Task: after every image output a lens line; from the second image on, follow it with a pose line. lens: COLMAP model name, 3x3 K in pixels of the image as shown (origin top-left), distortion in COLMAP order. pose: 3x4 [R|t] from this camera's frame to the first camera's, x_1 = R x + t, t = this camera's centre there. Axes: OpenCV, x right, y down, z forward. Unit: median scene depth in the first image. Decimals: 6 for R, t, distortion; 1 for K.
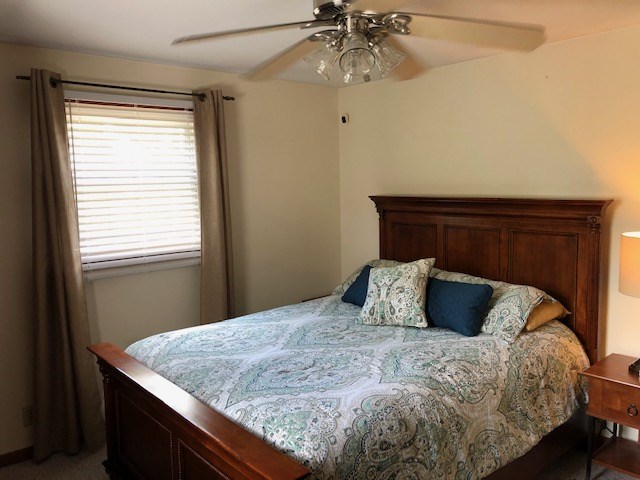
lens RADIAL K [[521.8, 0, 323.1], [0, 521.8, 236.0], [0, 0, 1]] dist [0.094780, -0.181611]
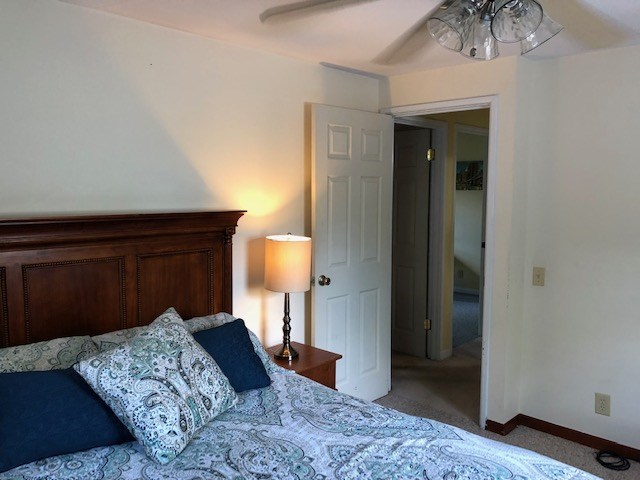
lens RADIAL K [[521.8, 0, 323.1], [0, 521.8, 236.0], [0, 0, 1]] dist [0.094780, -0.181611]
pose [[-0.099507, -0.072088, 0.992422, -0.486791], [0.104670, 0.991080, 0.082485, -0.086477], [-0.989516, 0.112085, -0.091074, 0.946217]]
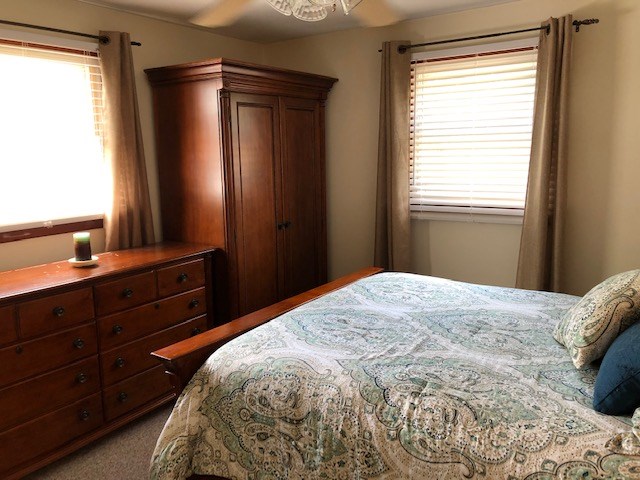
lens RADIAL K [[521.8, 0, 323.1], [0, 521.8, 236.0], [0, 0, 1]] dist [0.094780, -0.181611]
pose [[0.253731, 0.175930, -0.951141, 0.688510], [-0.090615, 0.983319, 0.157709, -0.048522], [0.963021, 0.046172, 0.265440, 0.557064]]
